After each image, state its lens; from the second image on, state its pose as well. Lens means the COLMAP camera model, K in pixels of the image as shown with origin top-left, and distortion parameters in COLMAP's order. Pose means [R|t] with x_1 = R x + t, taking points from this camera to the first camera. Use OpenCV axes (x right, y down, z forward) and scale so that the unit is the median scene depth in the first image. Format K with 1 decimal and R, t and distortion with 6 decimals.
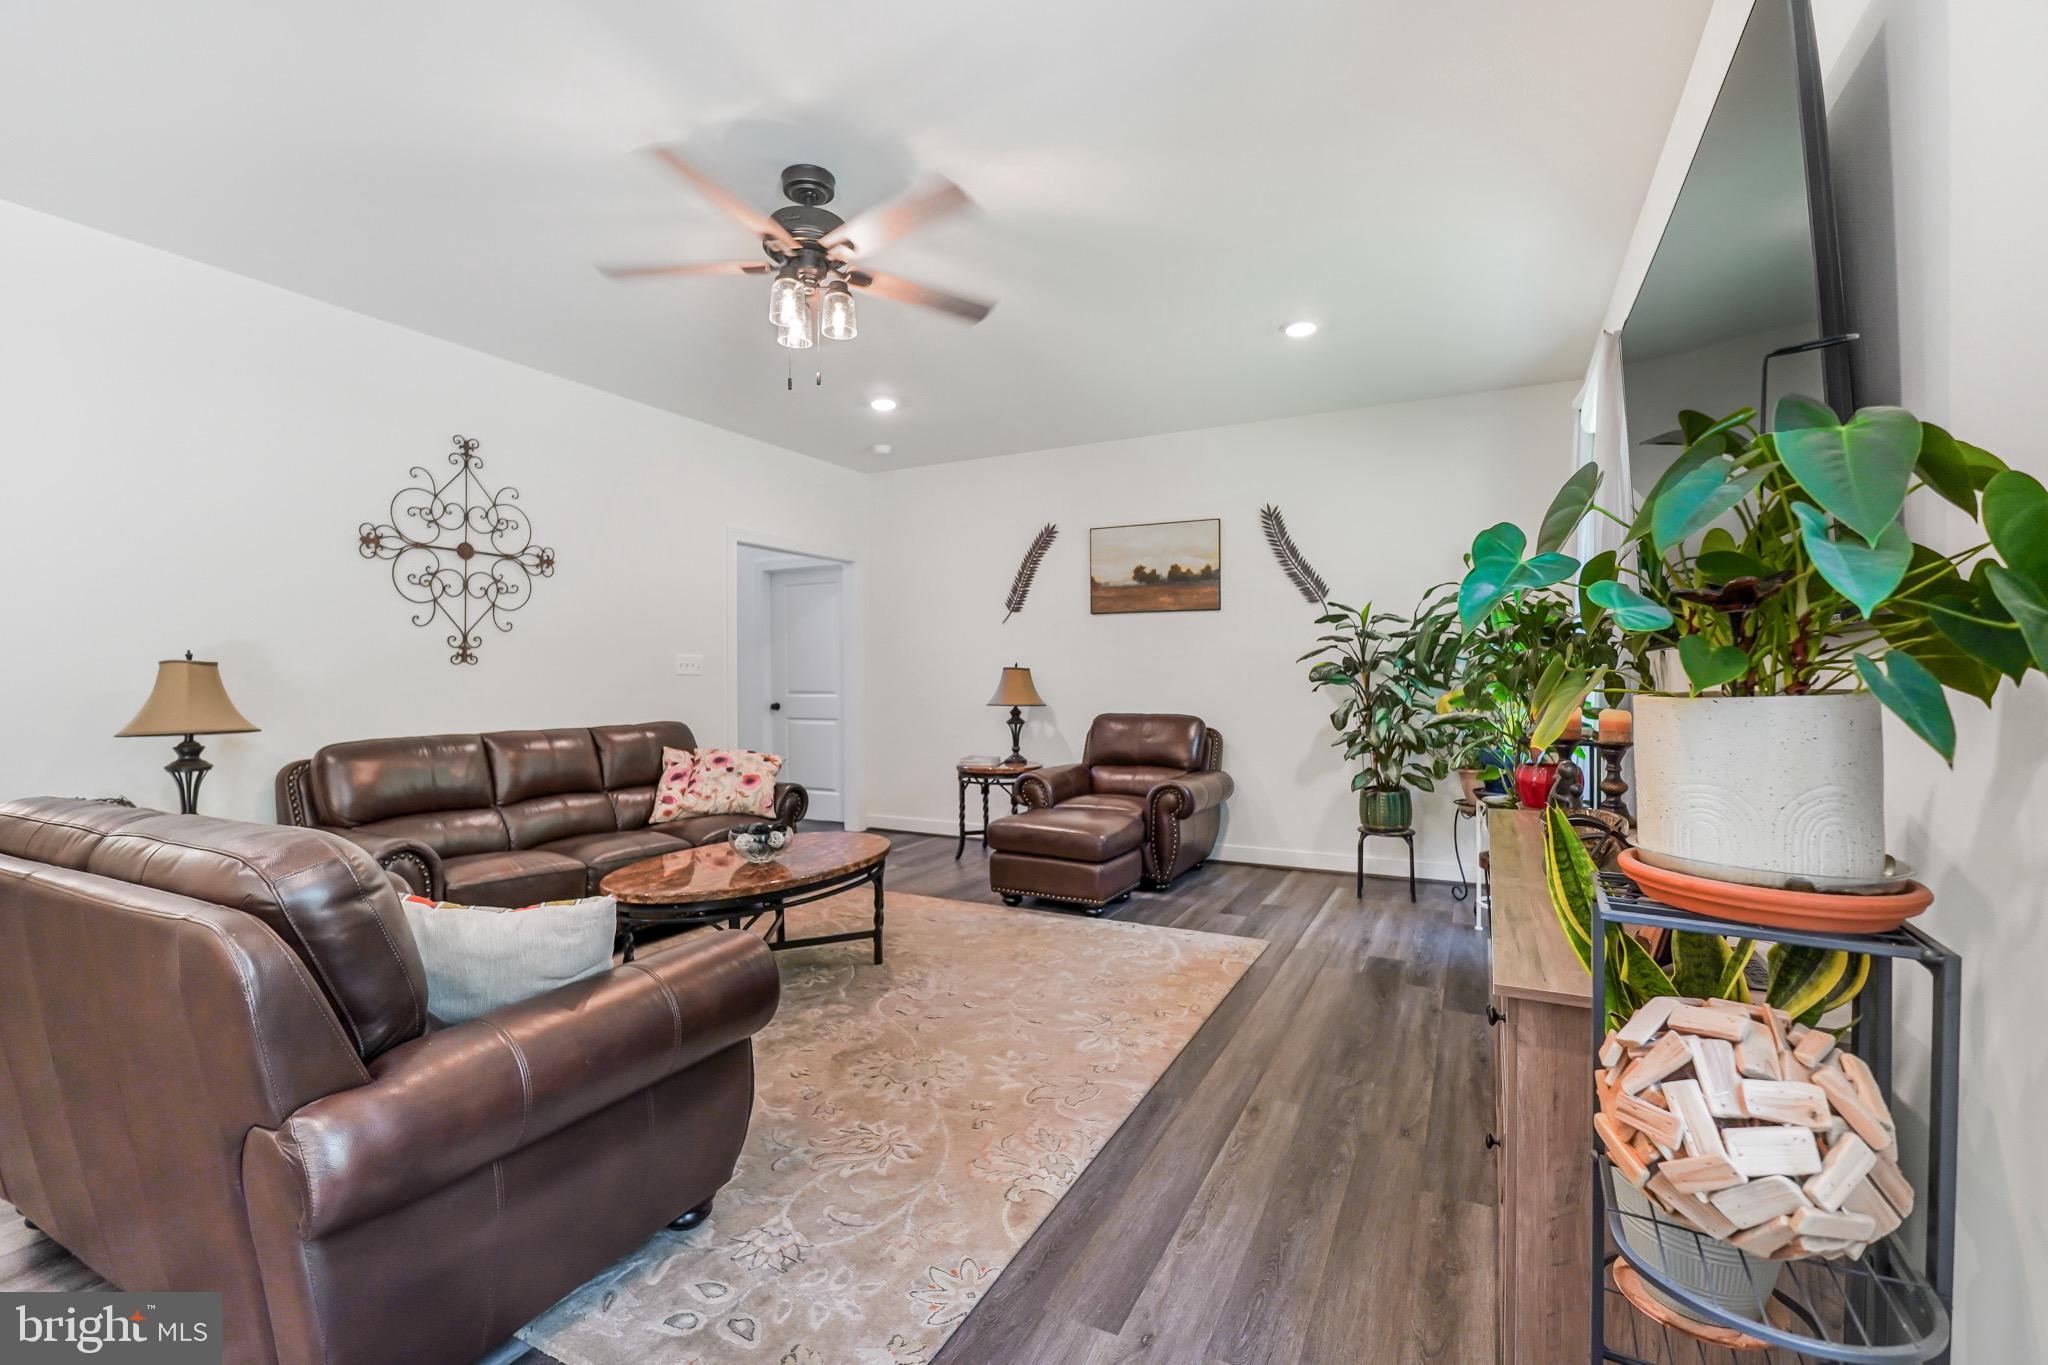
lens RADIAL K [[889.0, 0, 1028.4], [0, 889.0, 681.5], [0, 0, 1]] dist [-0.012208, 0.001293]
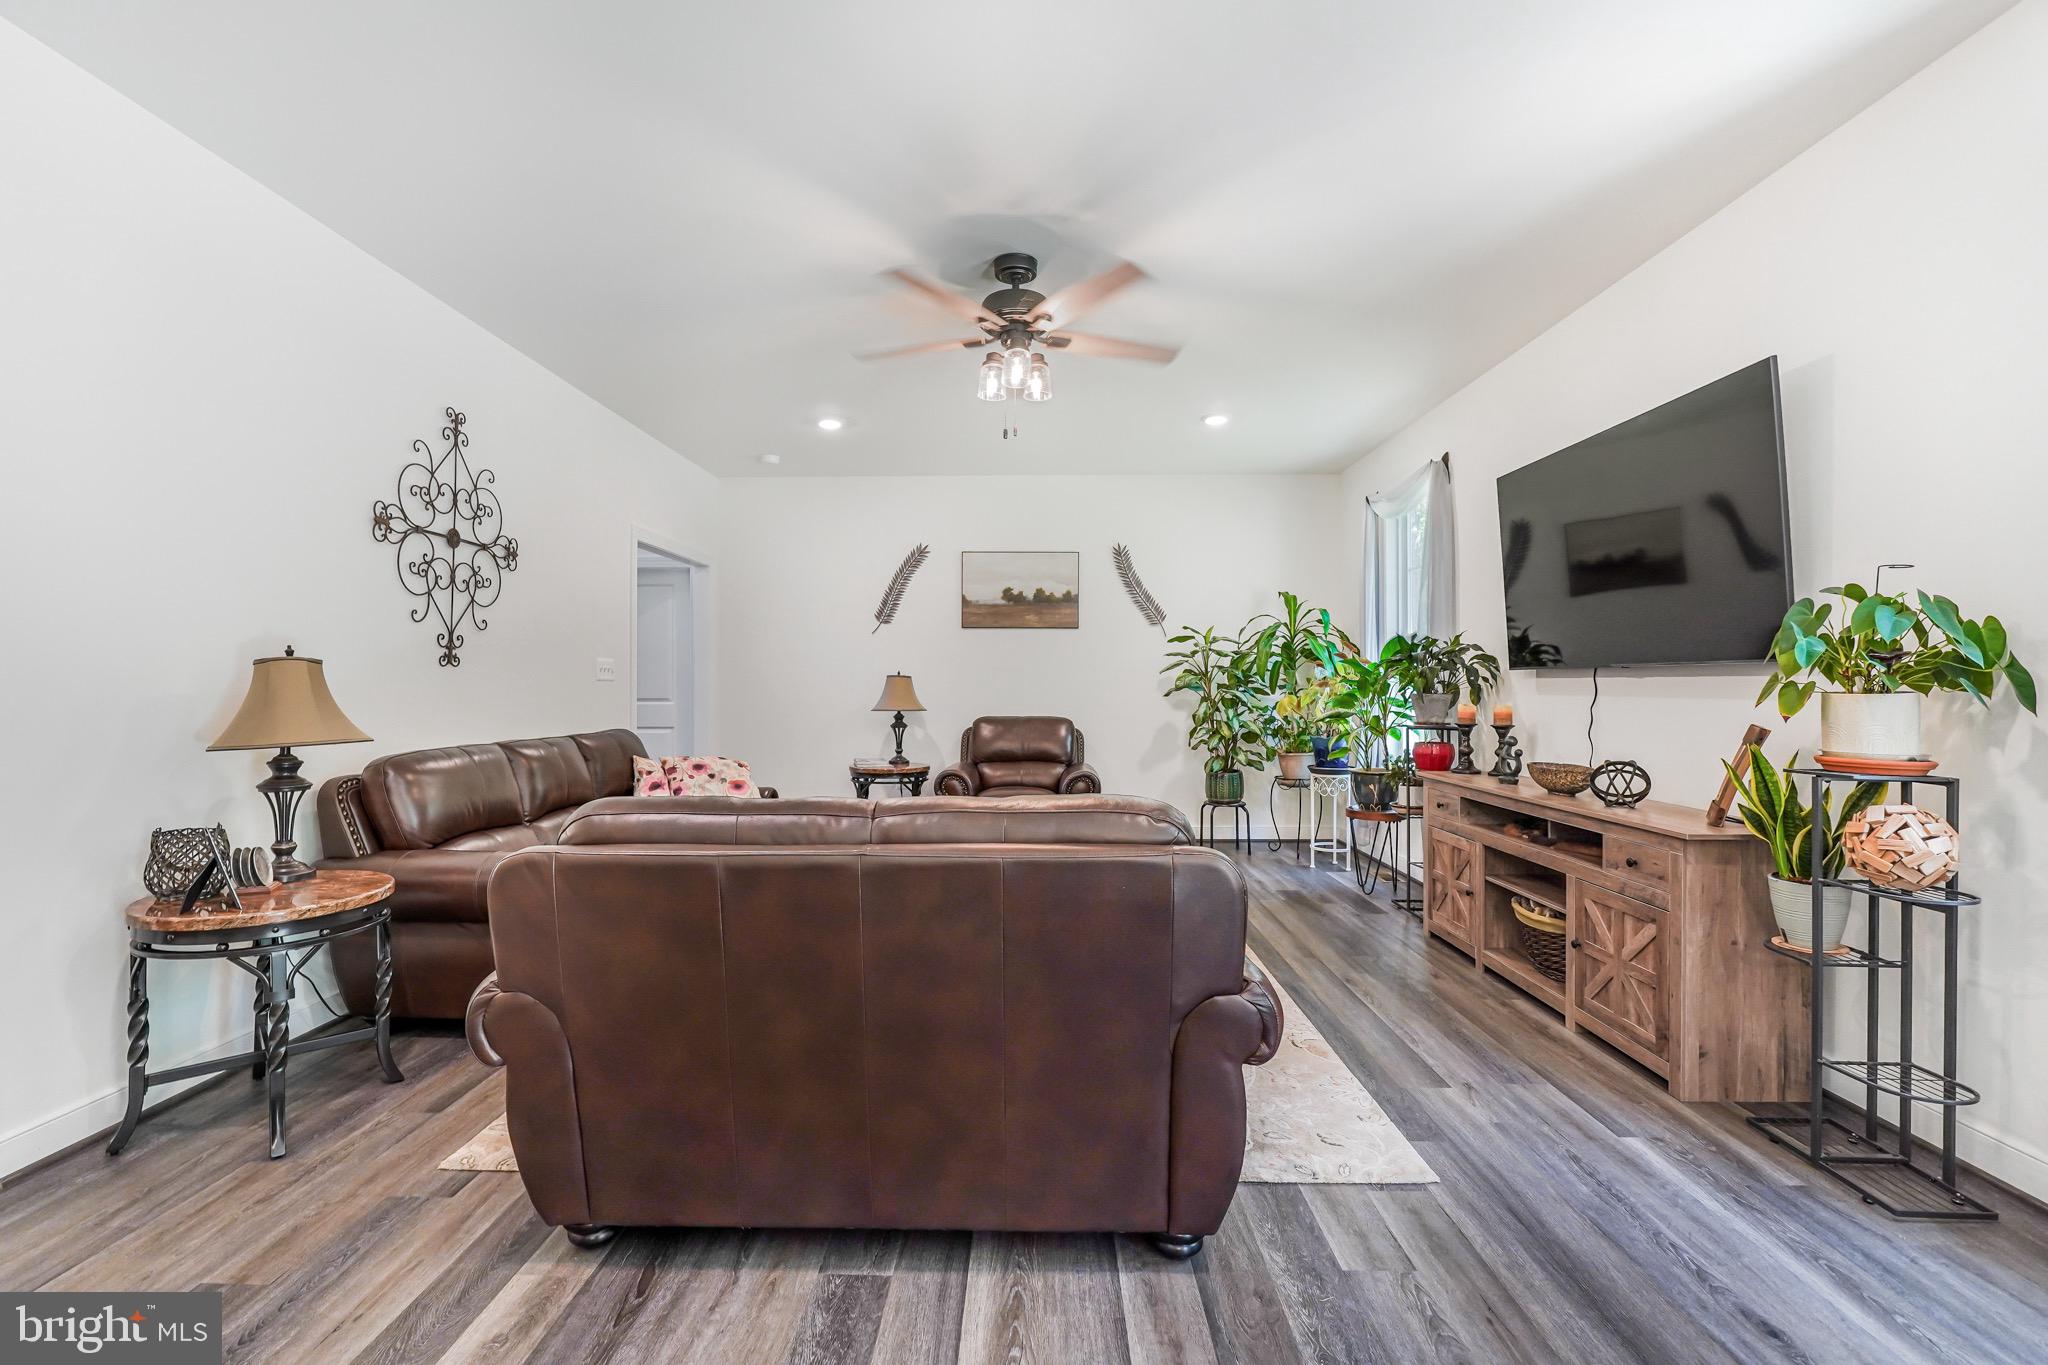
lens RADIAL K [[889.0, 0, 1012.7], [0, 889.0, 686.1], [0, 0, 1]] dist [-0.012208, 0.001293]
pose [[0.898090, 0.003981, 0.439793, -0.465820], [-0.001595, 0.999982, -0.005795, 0.004296], [-0.439808, 0.004503, 0.898081, -0.037177]]
